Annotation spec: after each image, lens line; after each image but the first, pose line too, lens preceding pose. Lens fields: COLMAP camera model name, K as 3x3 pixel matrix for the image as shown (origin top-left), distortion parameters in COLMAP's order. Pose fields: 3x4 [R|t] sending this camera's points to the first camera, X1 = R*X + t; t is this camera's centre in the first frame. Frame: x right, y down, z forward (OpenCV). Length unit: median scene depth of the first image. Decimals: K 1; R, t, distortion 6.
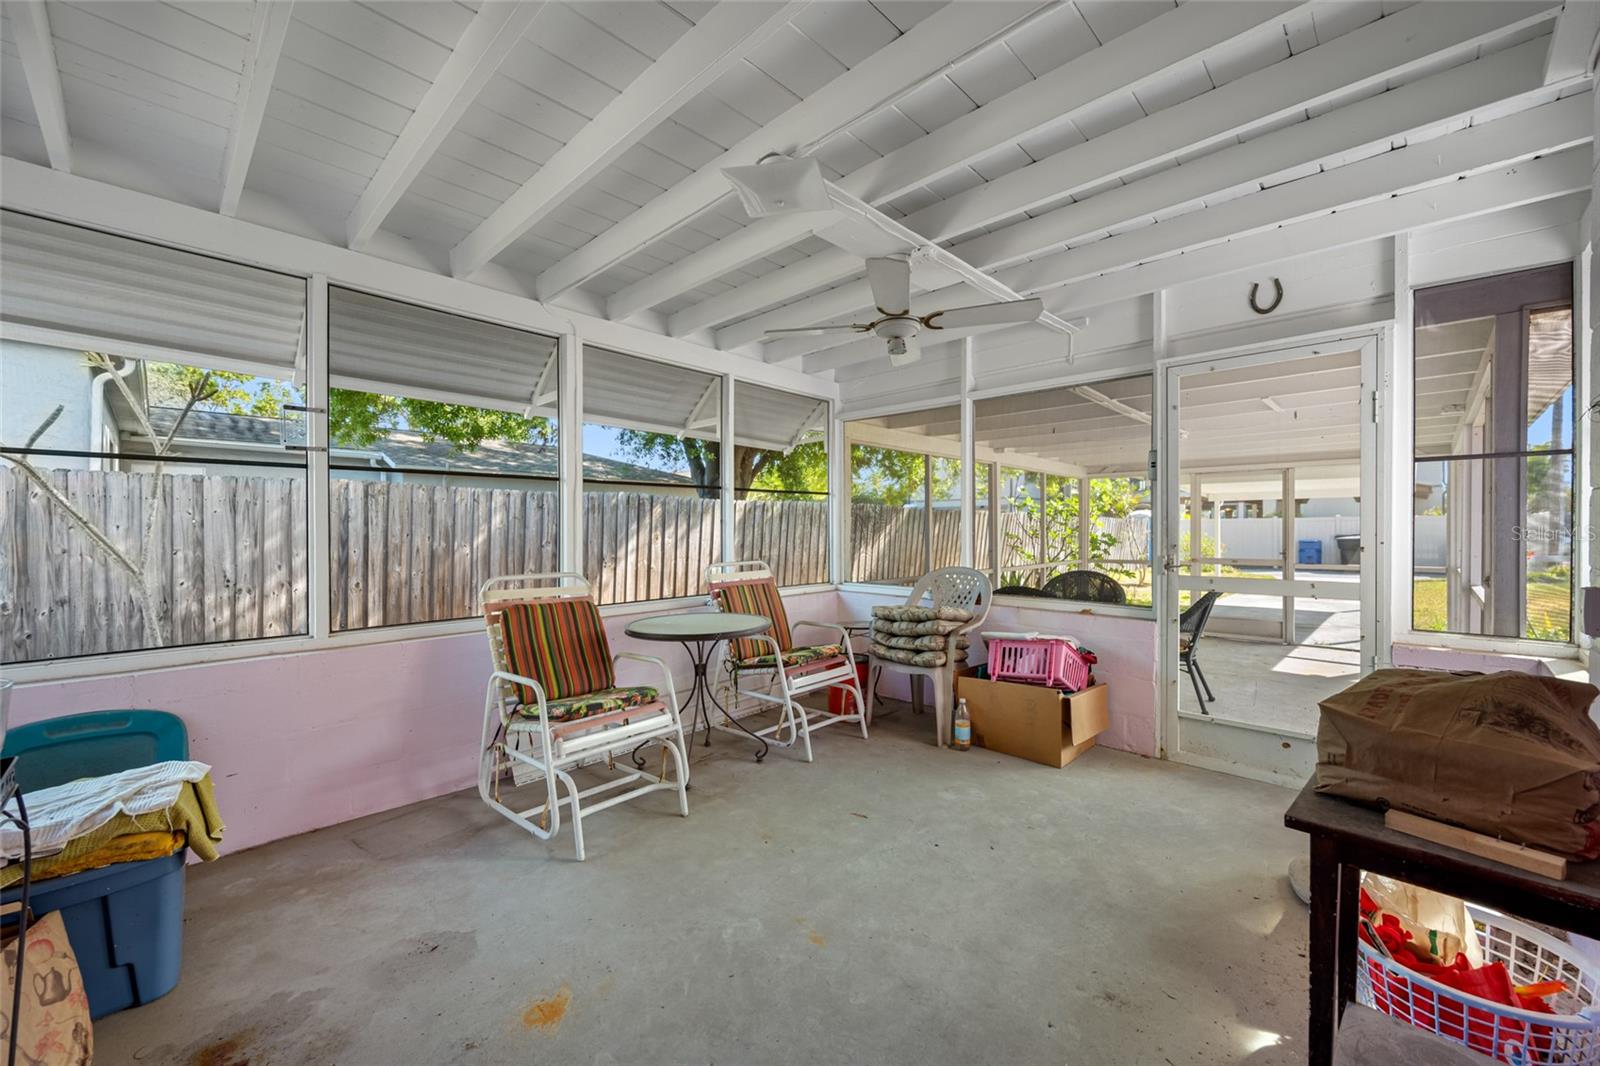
lens RADIAL K [[633.6, 0, 802.9], [0, 633.6, 530.2], [0, 0, 1]] dist [0.000284, 0.000340]
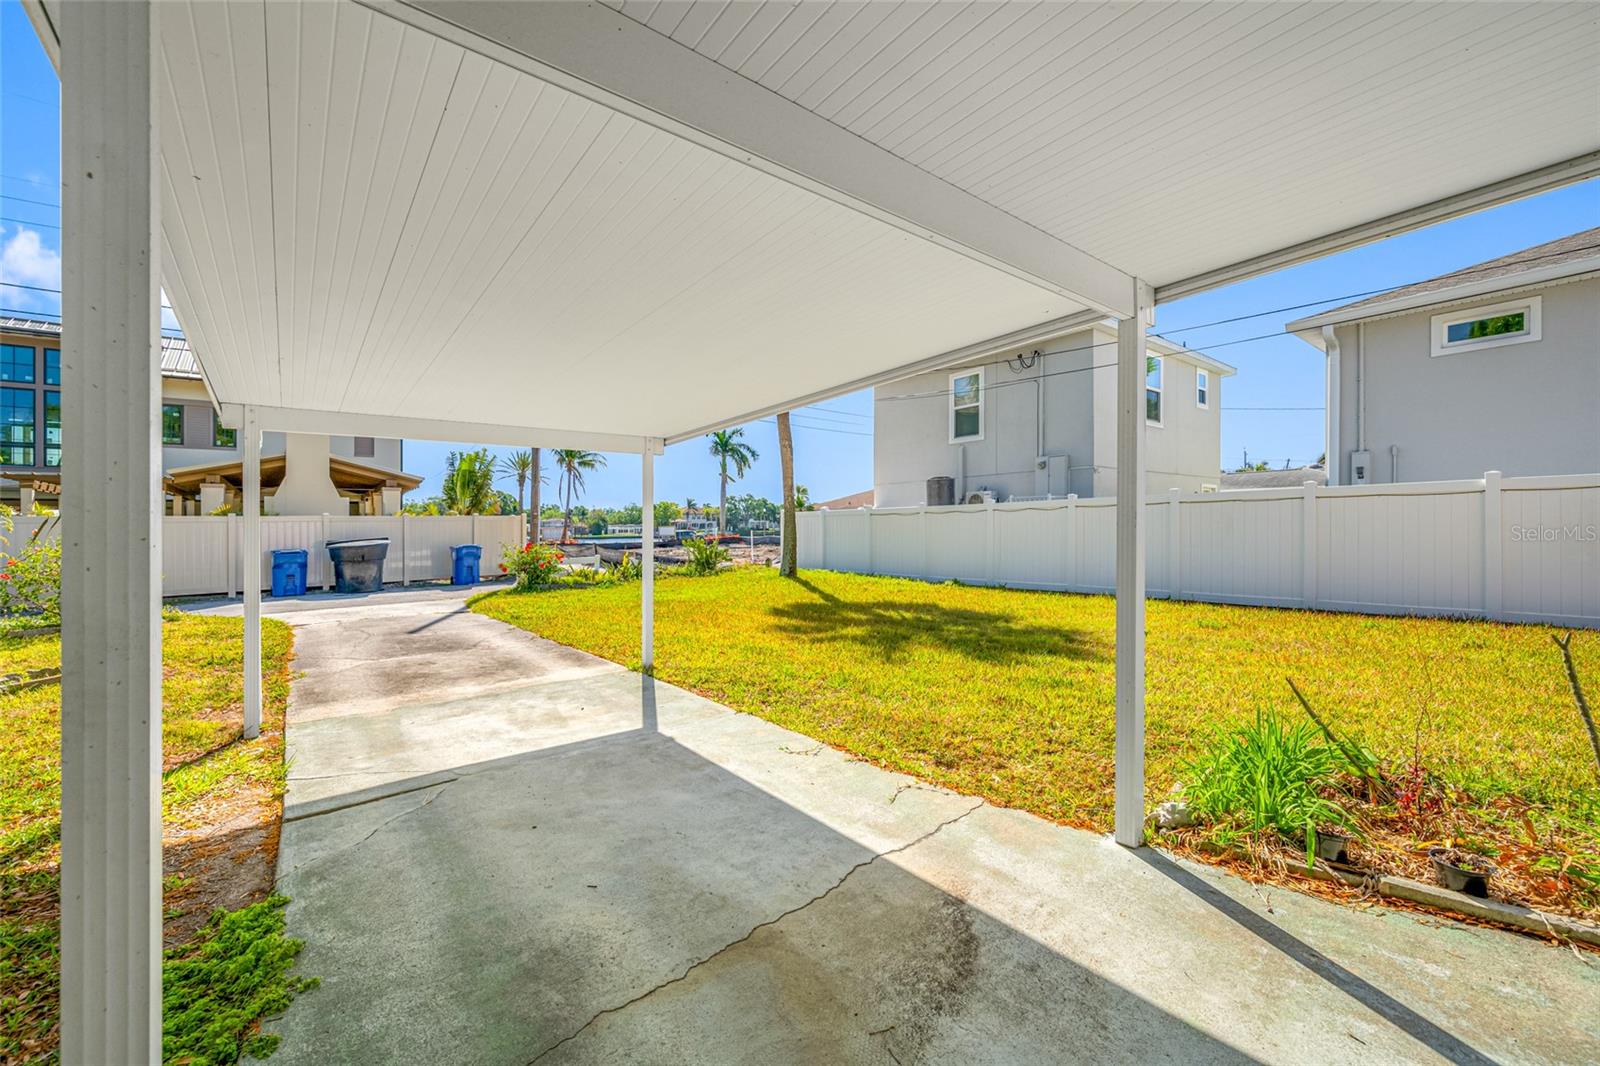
lens RADIAL K [[633.6, 0, 795.9], [0, 633.6, 528.9], [0, 0, 1]] dist [0.000284, 0.000340]
pose [[0.133406, 0.000618, 0.991061, 1.002672], [0.014183, 0.999896, -0.002533, 0.015732], [-0.990960, 0.014395, 0.133384, 1.768717]]
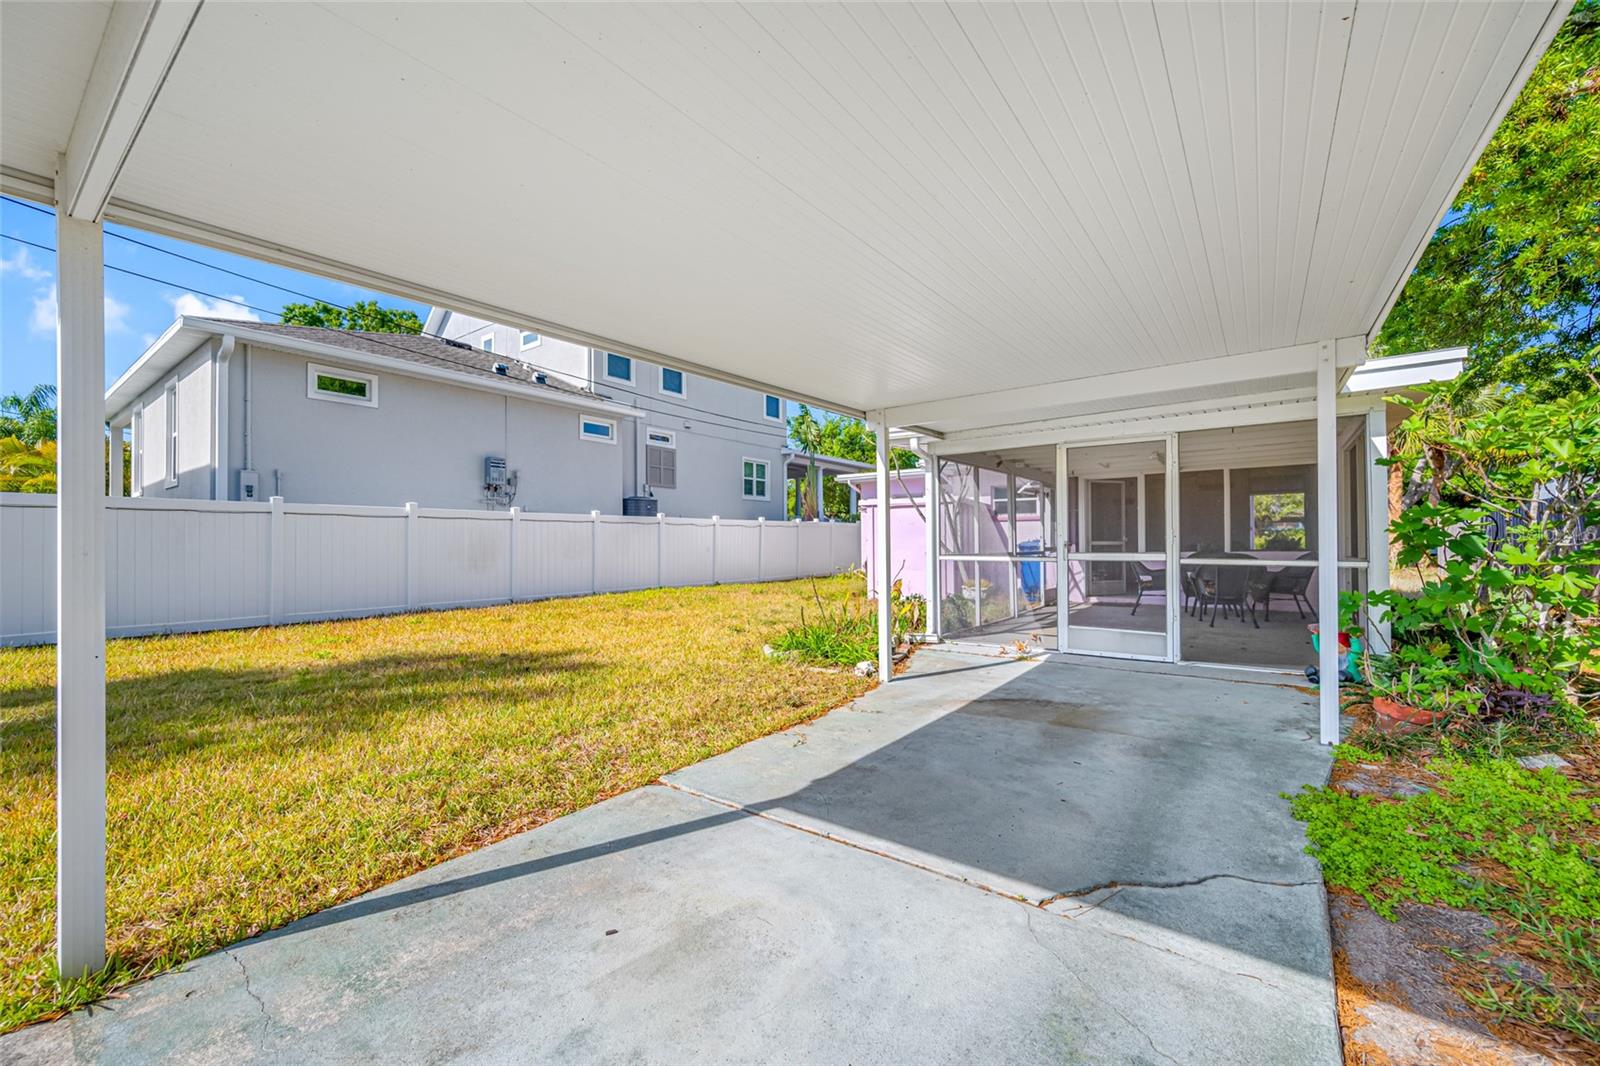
lens RADIAL K [[633.6, 0, 806.3], [0, 633.6, 530.5], [0, 0, 1]] dist [0.000284, 0.000340]
pose [[-0.990848, 0.005962, -0.134853, 1.916586], [0.008741, 0.999761, -0.020024, 0.047527], [0.134701, -0.021020, -0.990663, 2.698925]]
